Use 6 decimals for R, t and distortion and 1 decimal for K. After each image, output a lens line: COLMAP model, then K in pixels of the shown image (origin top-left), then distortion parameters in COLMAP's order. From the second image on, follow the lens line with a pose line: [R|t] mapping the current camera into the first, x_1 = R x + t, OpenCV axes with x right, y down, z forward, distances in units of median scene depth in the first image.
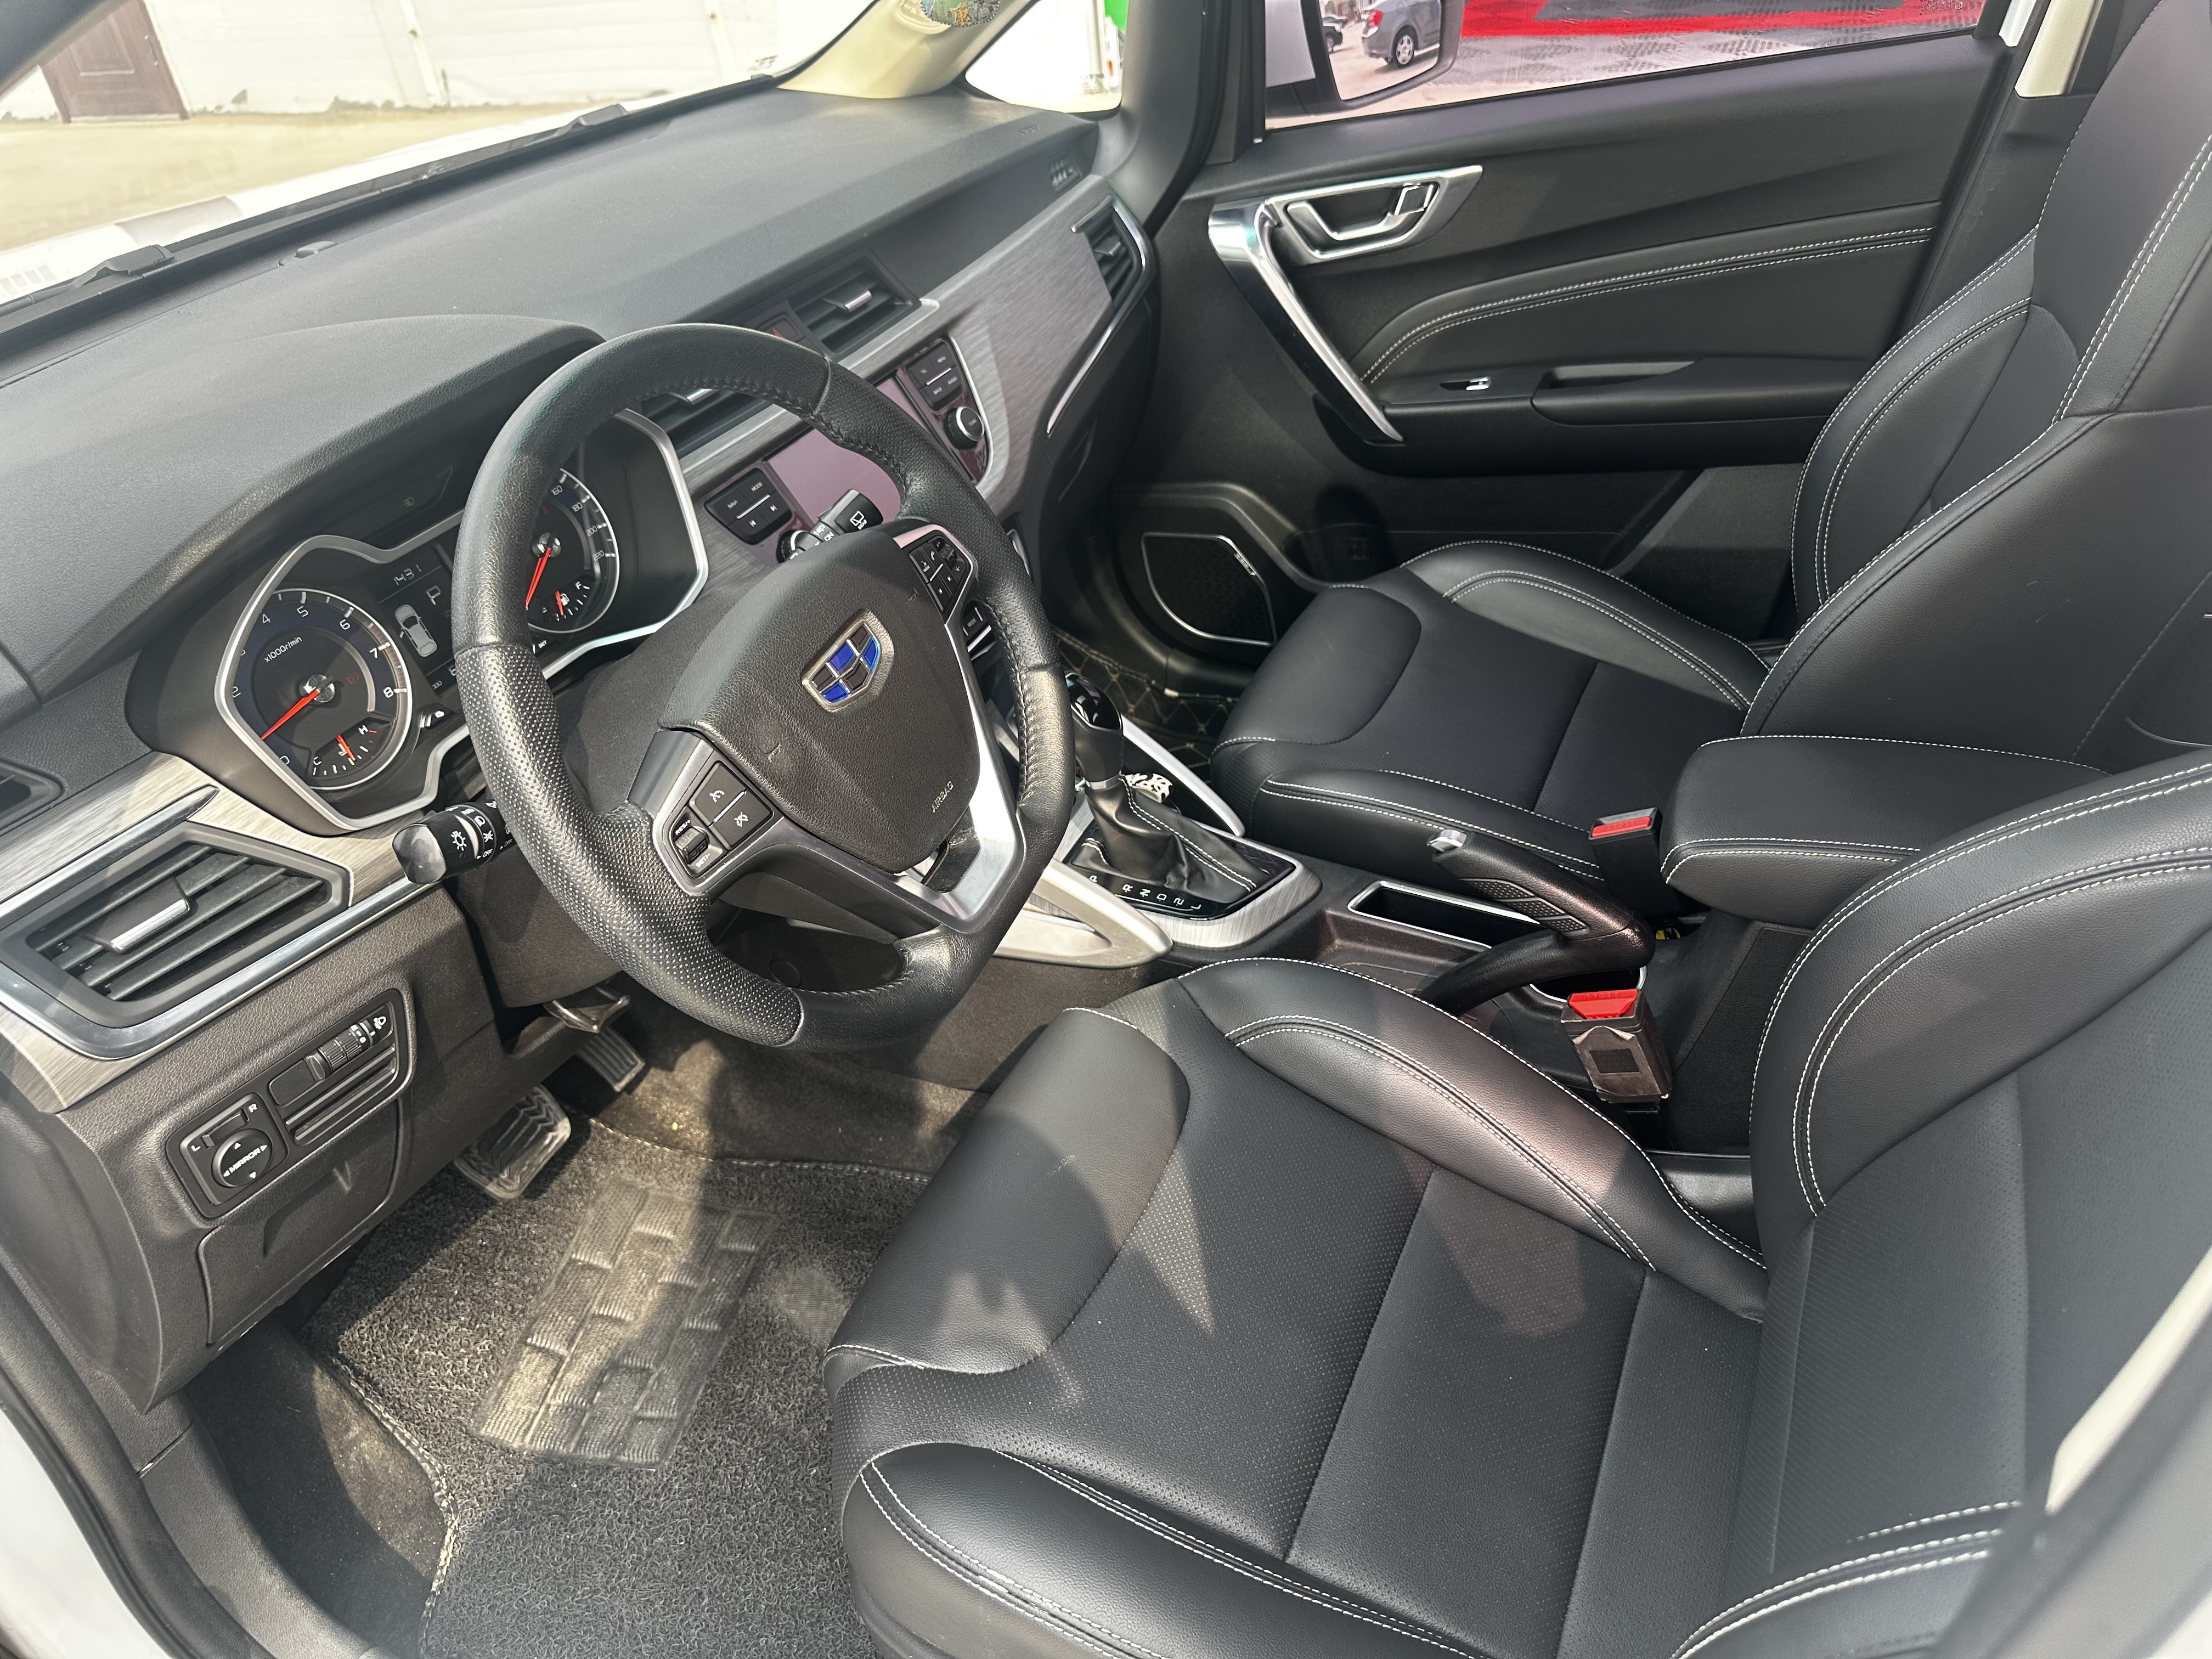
lens RADIAL K [[1476.6, 0, 1065.1], [0, 1476.6, 899.3], [0, 0, 1]] dist [0.031167, -0.058442]
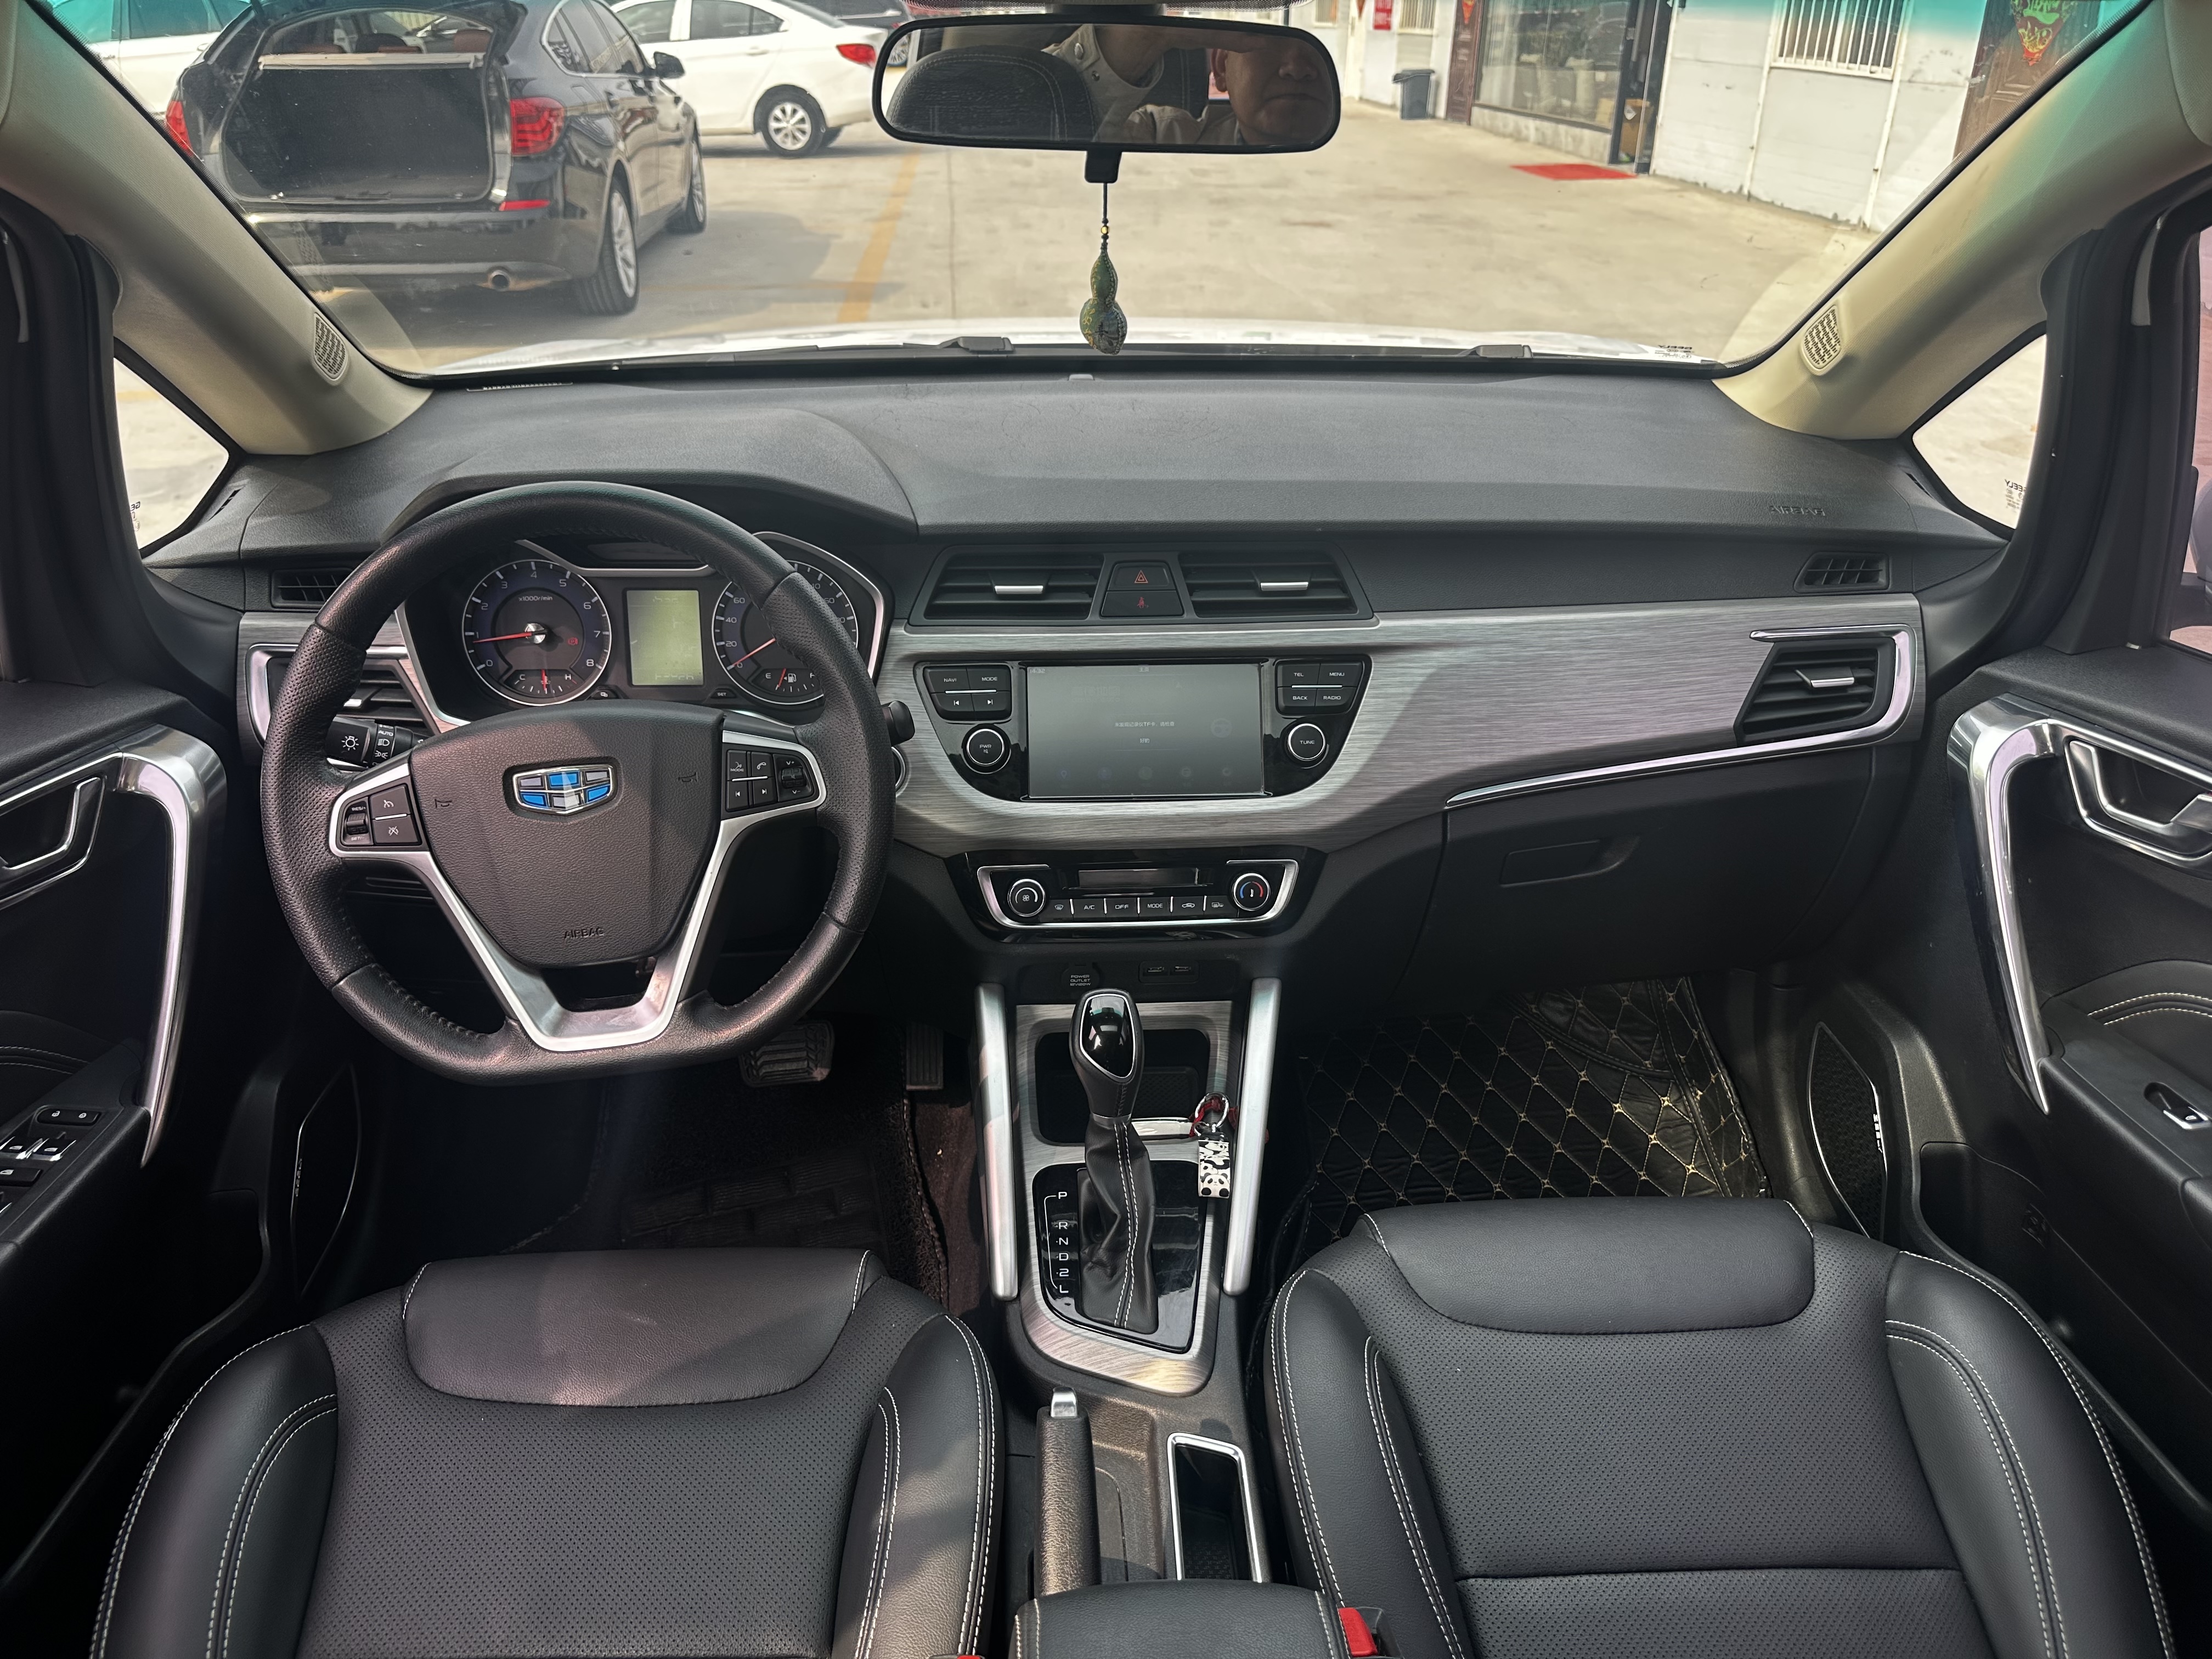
lens RADIAL K [[1476.6, 0, 1065.1], [0, 1476.6, 899.3], [0, 0, 1]] dist [0.031167, -0.058442]
pose [[0.464579, 0.534142, -0.706299, 0.457459], [-0.577099, 0.787586, 0.216019, -0.286509], [0.671657, 0.307247, 0.674149, 0.243665]]
